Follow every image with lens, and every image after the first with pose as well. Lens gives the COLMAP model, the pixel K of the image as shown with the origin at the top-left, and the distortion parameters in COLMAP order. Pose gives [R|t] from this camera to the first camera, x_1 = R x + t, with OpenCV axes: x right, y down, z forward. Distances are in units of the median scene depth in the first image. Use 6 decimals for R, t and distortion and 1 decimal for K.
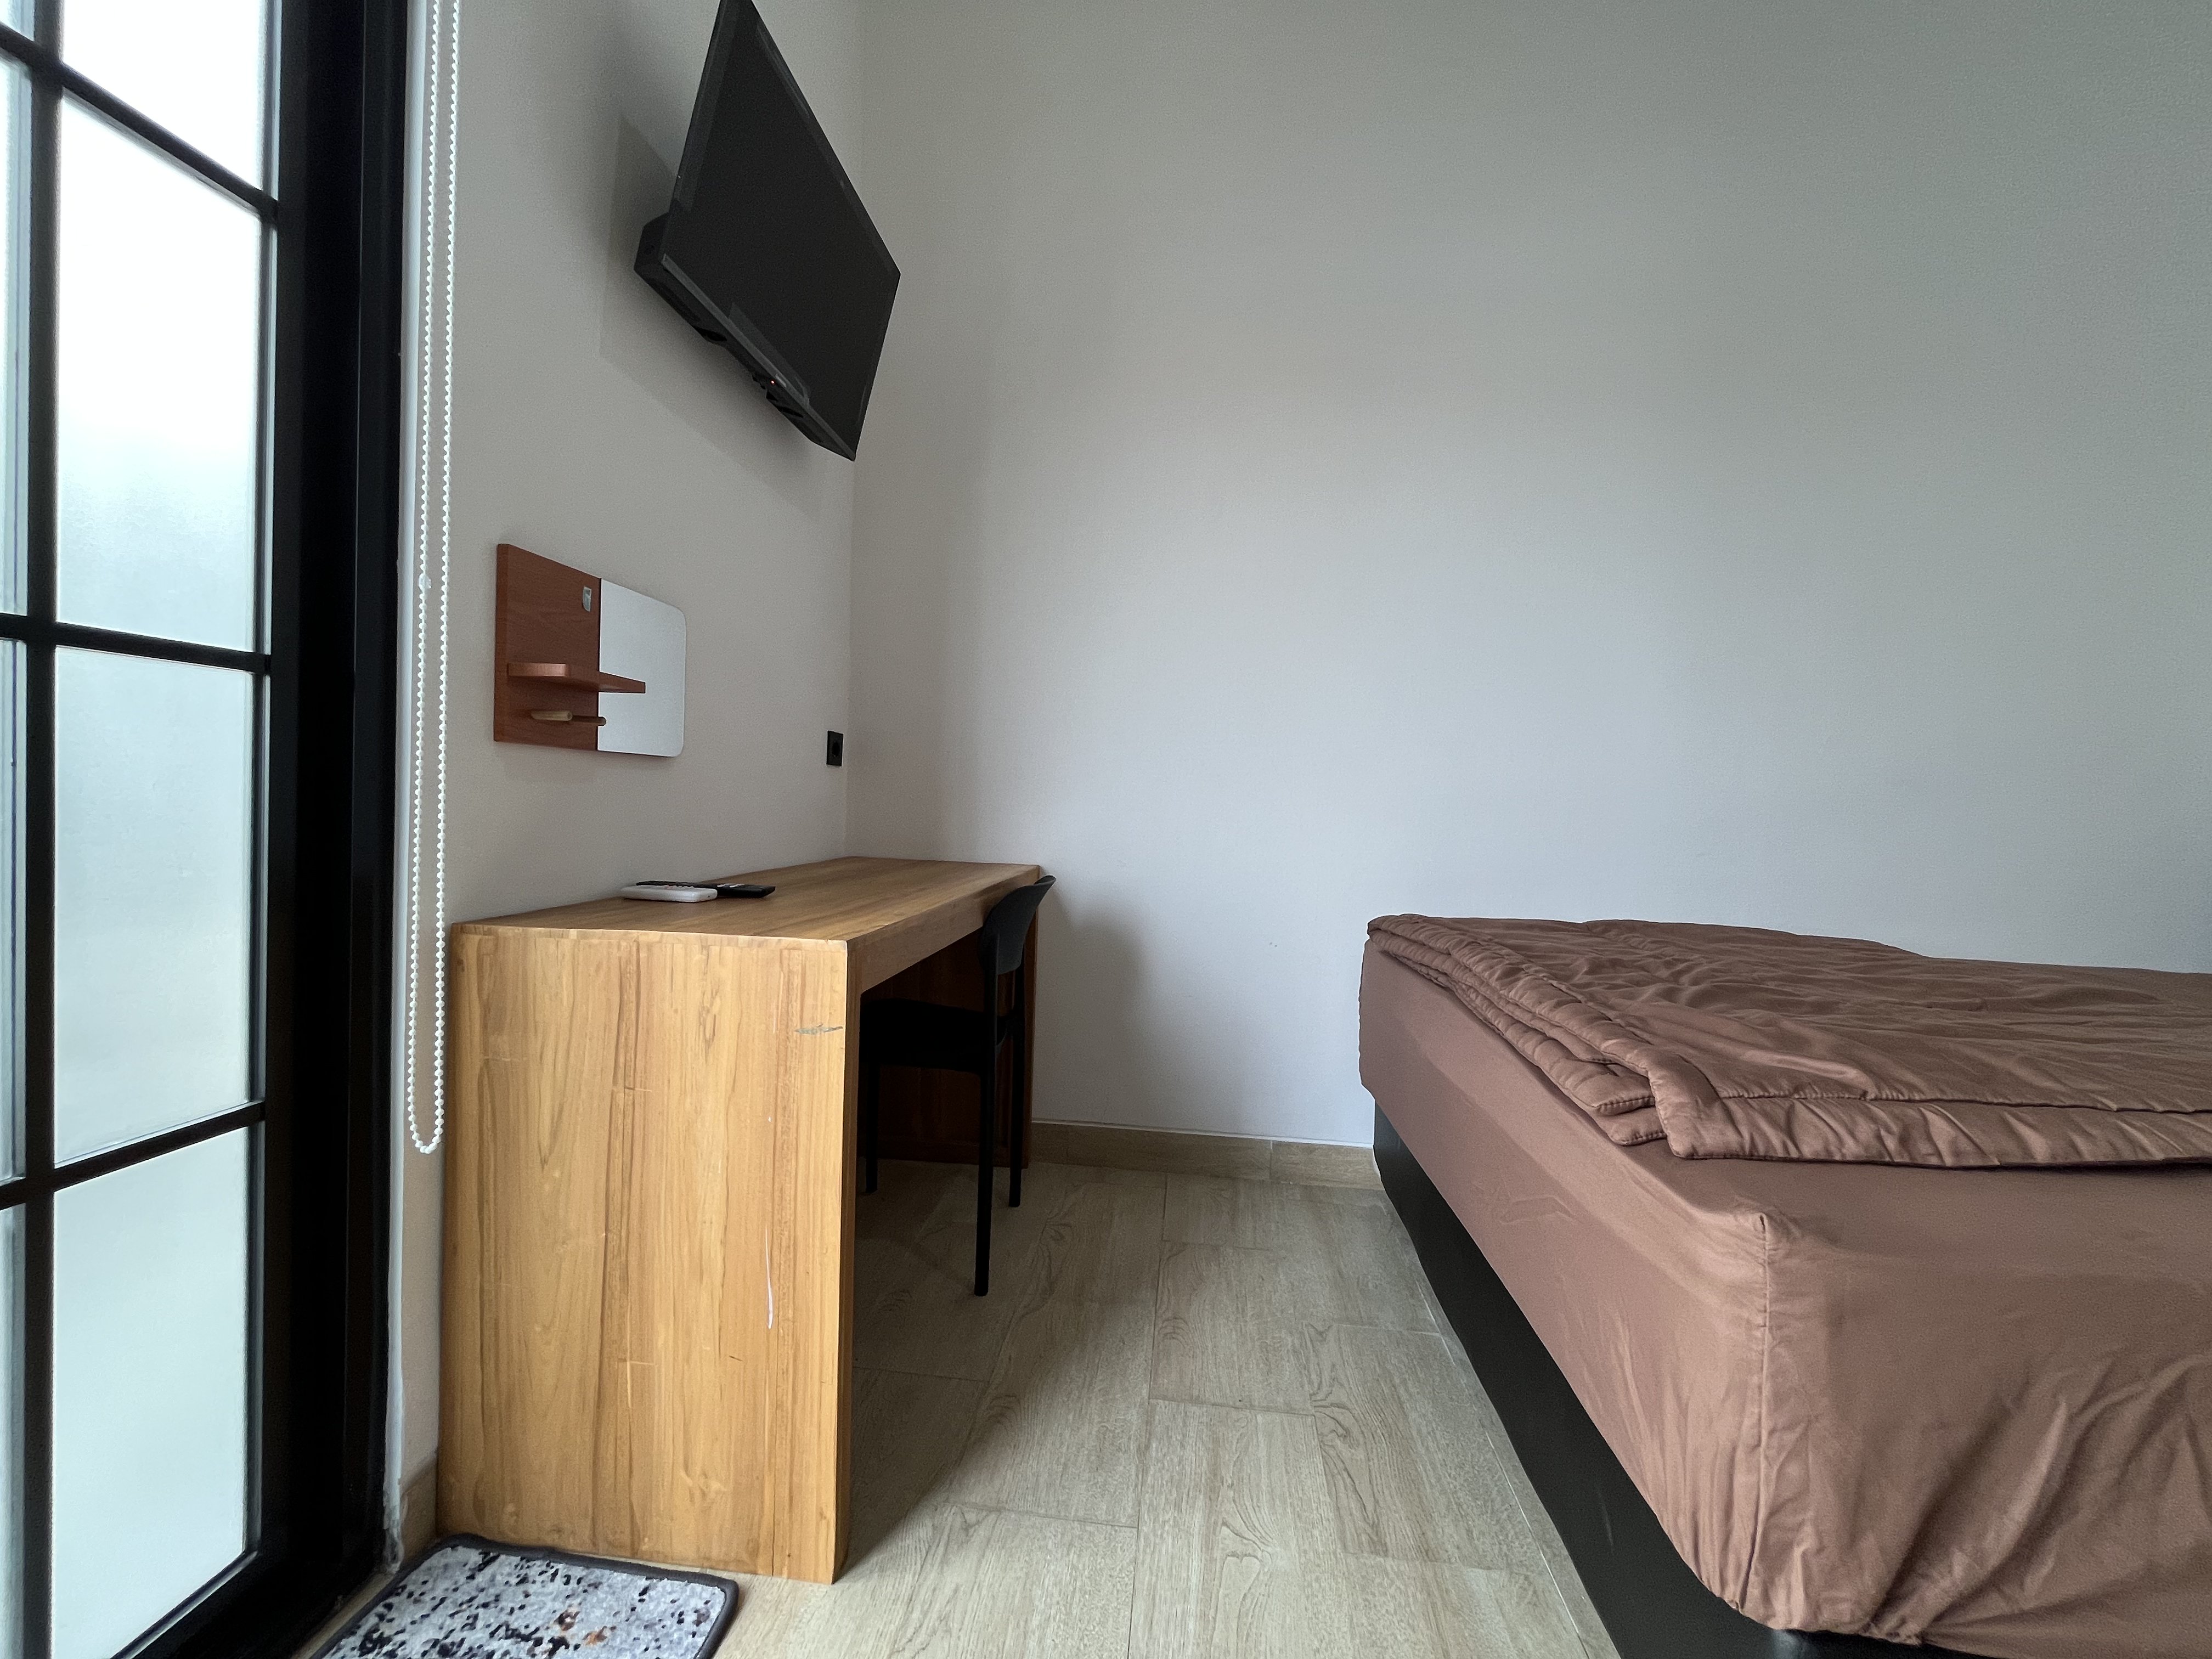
lens RADIAL K [[891.9, 0, 1107.1], [0, 891.9, 821.4], [0, 0, 1]] dist [-0.003010, -0.000322]
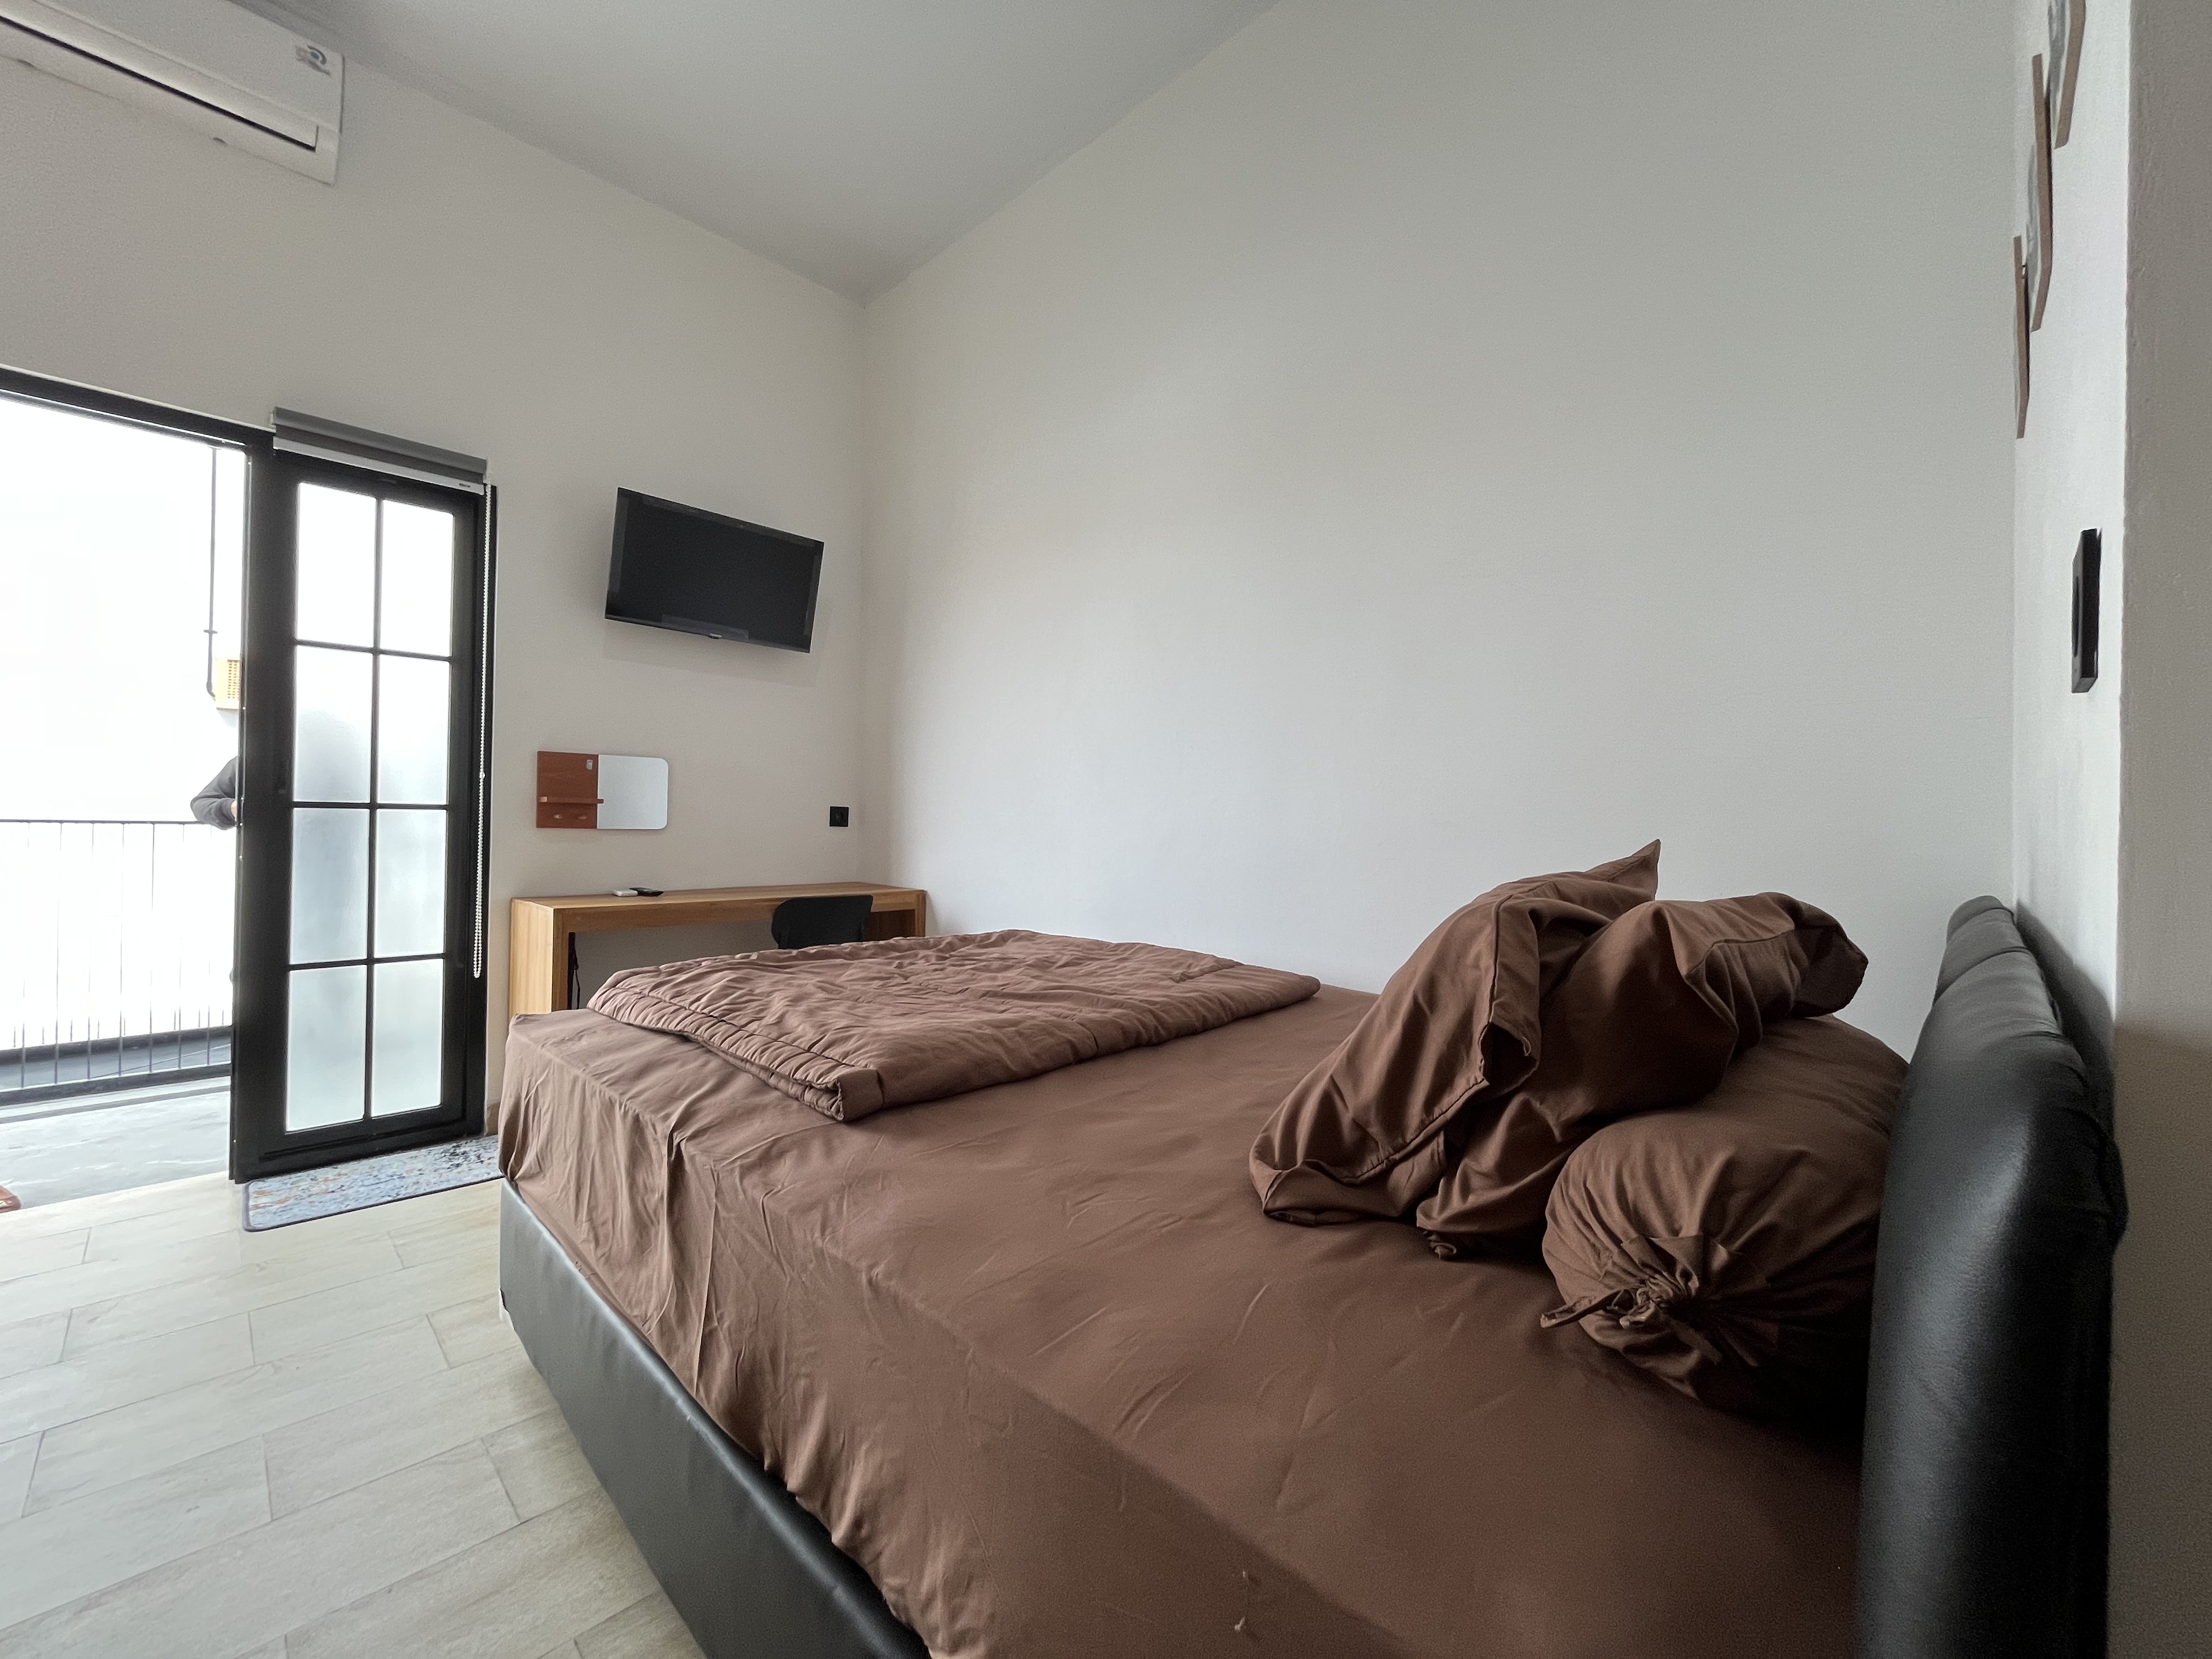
lens RADIAL K [[891.9, 0, 1107.1], [0, 891.9, 821.4], [0, 0, 1]] dist [-0.003010, -0.000322]
pose [[0.779577, -0.027736, -0.625692, 2.166366], [-0.001168, 0.998953, -0.045737, 0.005988], [0.626305, 0.036386, 0.778729, 0.032187]]
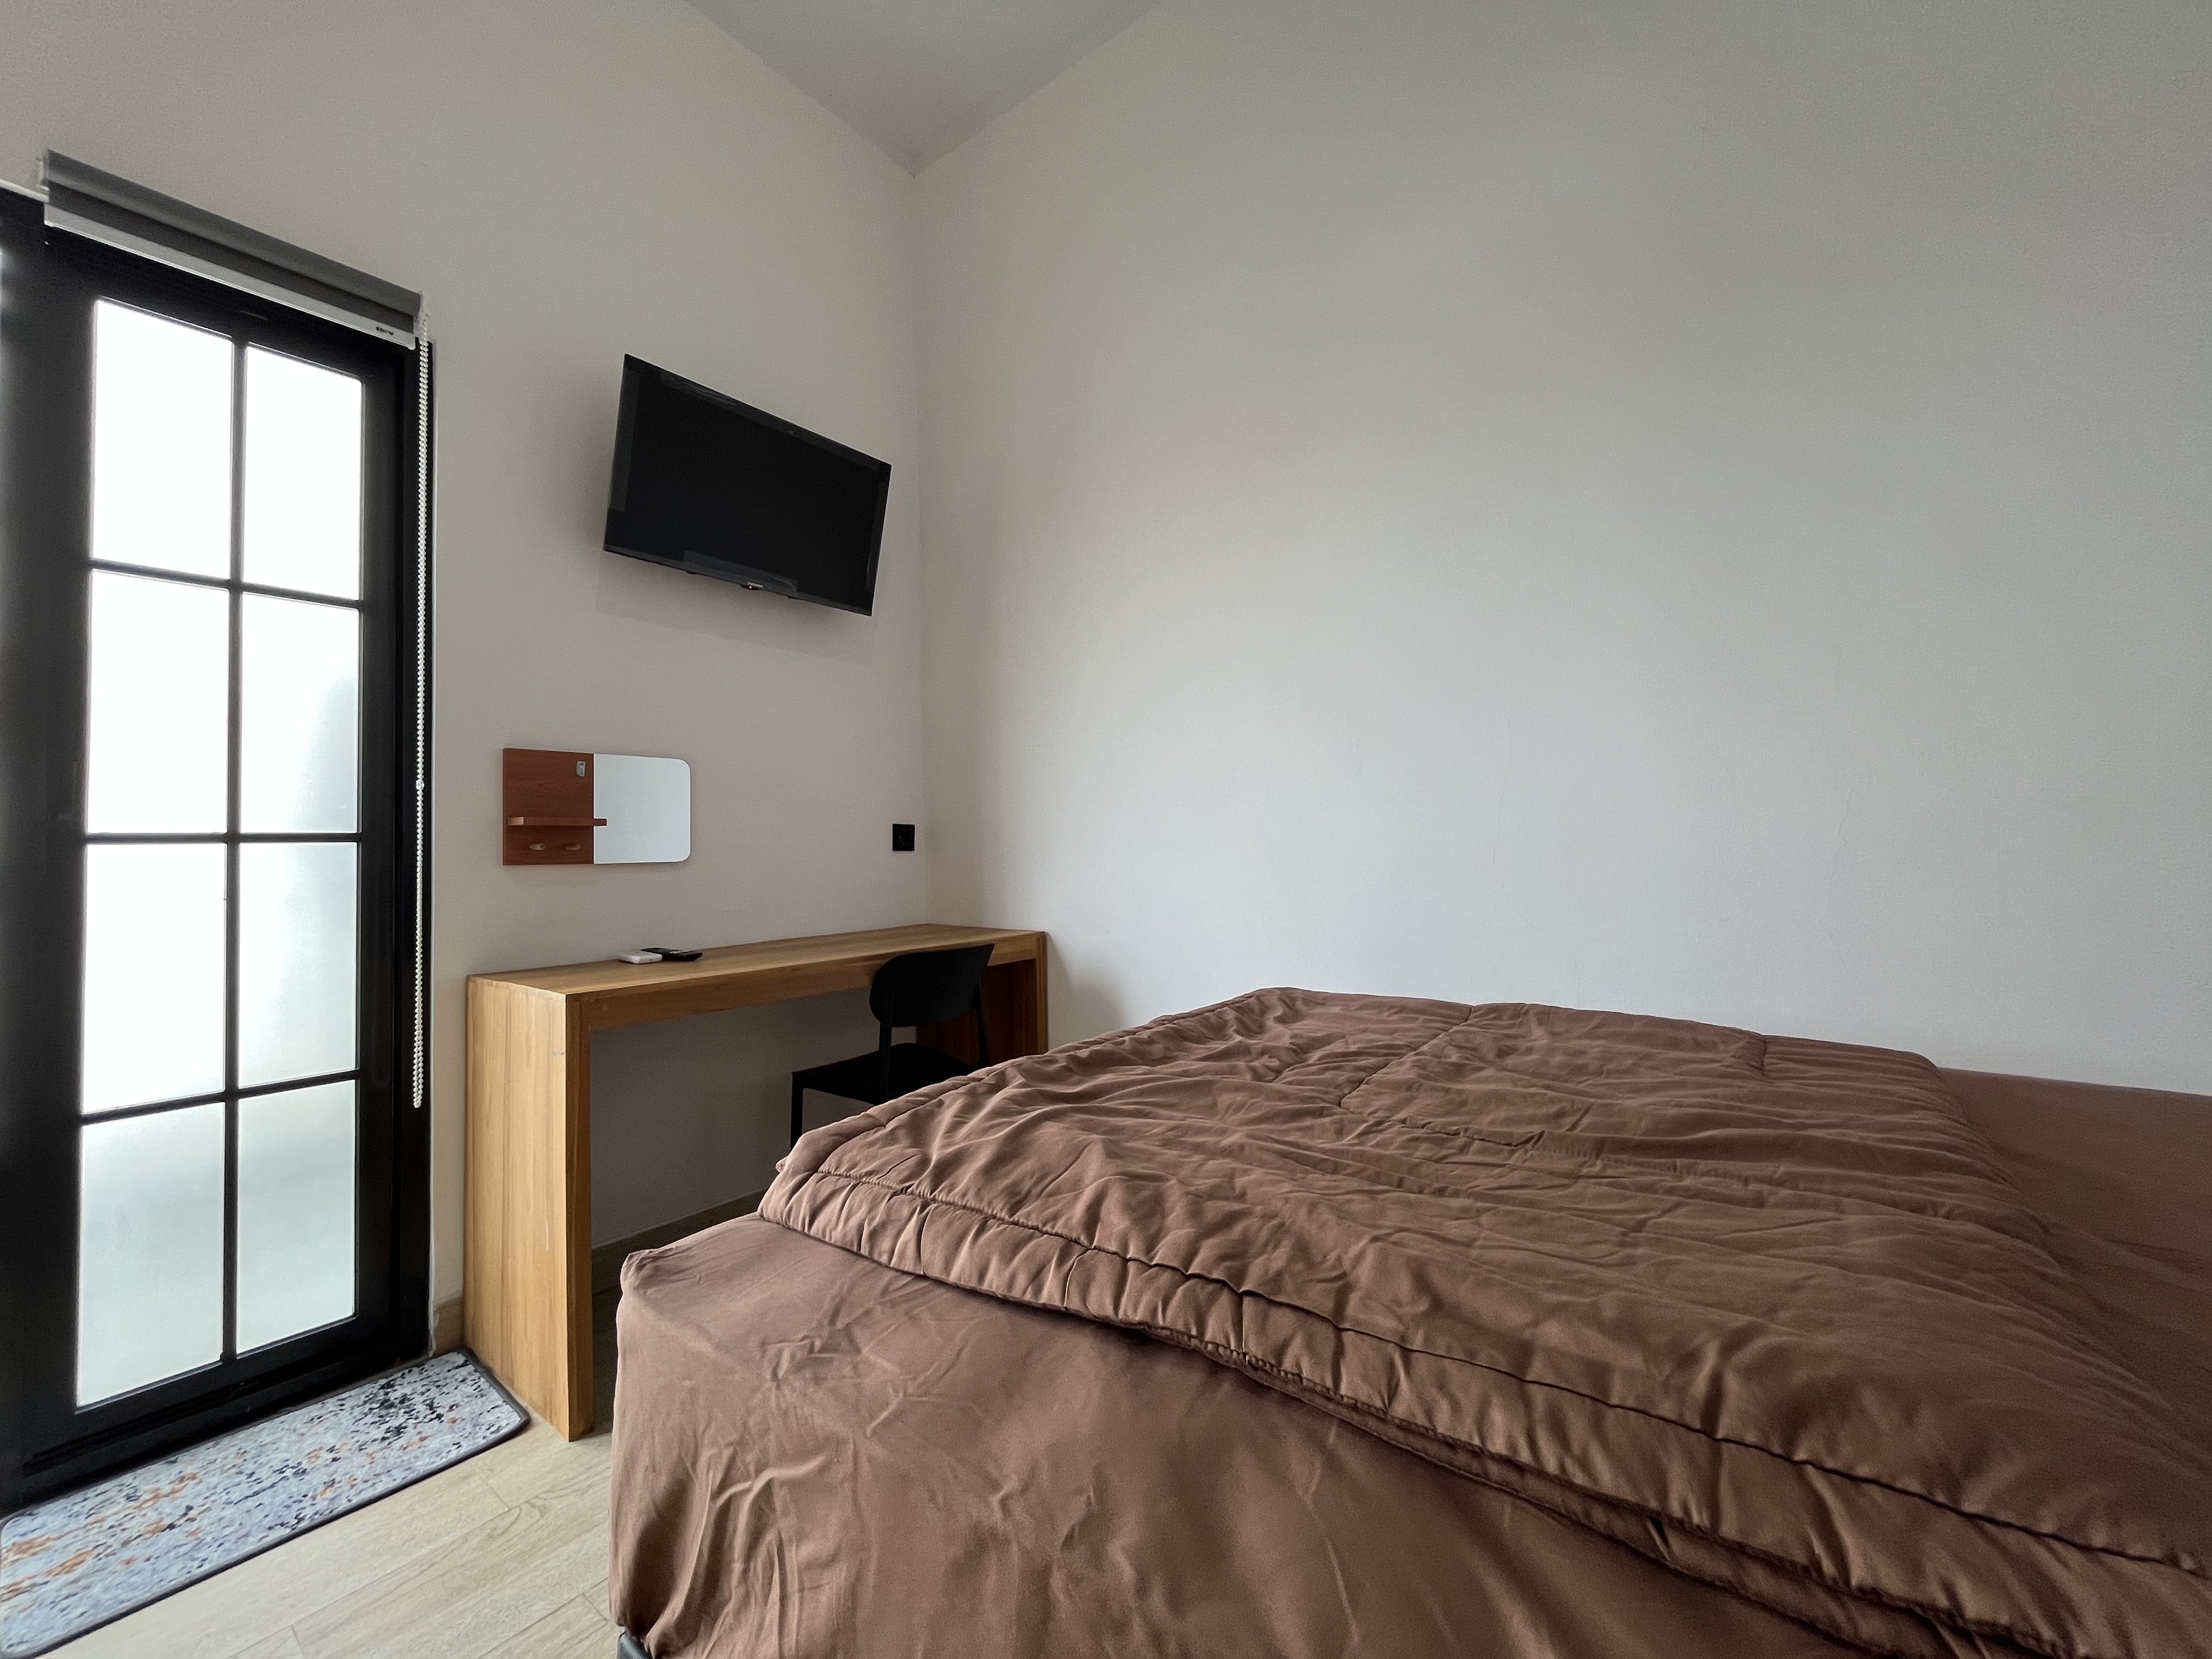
lens RADIAL K [[895.1, 0, 1104.6], [0, 895.1, 820.4], [0, 0, 1]] dist [-0.001858, 0.000109]
pose [[0.844001, -0.067495, -0.532078, 1.151601], [0.036660, 0.996990, -0.068318, -0.018229], [0.535087, 0.038154, 0.843935, 0.179999]]
